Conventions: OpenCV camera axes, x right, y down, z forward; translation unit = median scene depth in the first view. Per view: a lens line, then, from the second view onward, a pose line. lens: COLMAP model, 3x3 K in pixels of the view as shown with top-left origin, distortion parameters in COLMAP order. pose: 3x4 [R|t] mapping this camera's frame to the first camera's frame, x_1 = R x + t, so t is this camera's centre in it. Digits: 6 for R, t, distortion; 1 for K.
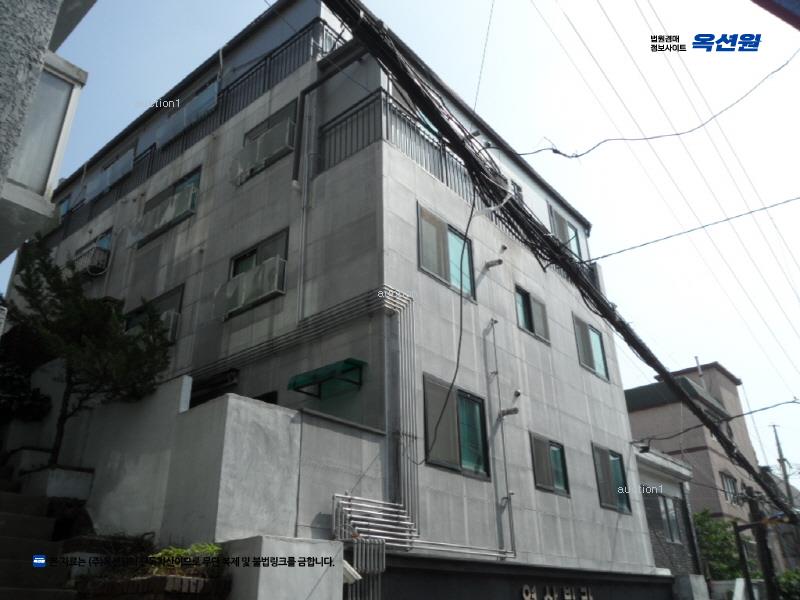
lens RADIAL K [[649.0, 0, 399.3], [0, 649.0, 301.3], [0, 0, 1]] dist [-0.022272, 0.003471]
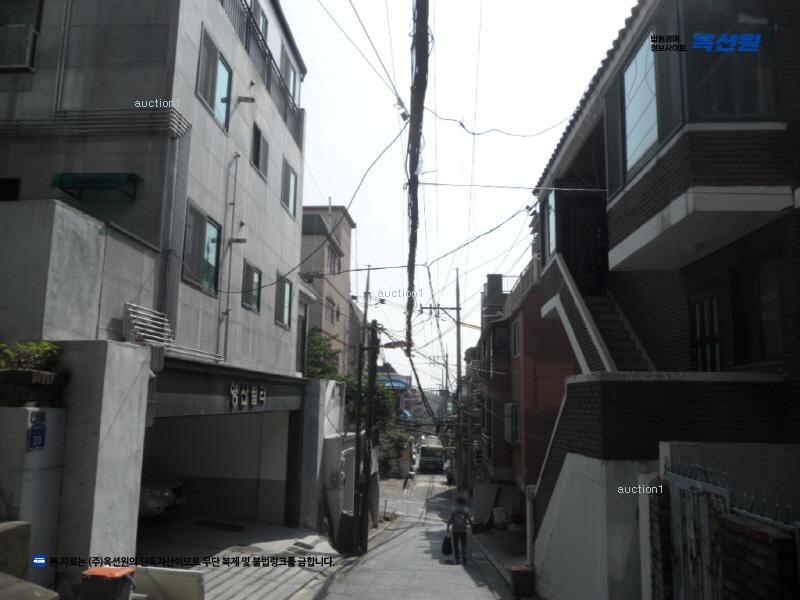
lens RADIAL K [[649.0, 0, 398.5], [0, 649.0, 296.6], [0, 0, 1]] dist [-0.022272, 0.003471]
pose [[0.808254, 0.127450, 0.574876, -0.267054], [-0.289764, 0.935993, 0.199887, -0.049441], [-0.512604, -0.328137, 0.793450, -0.081175]]
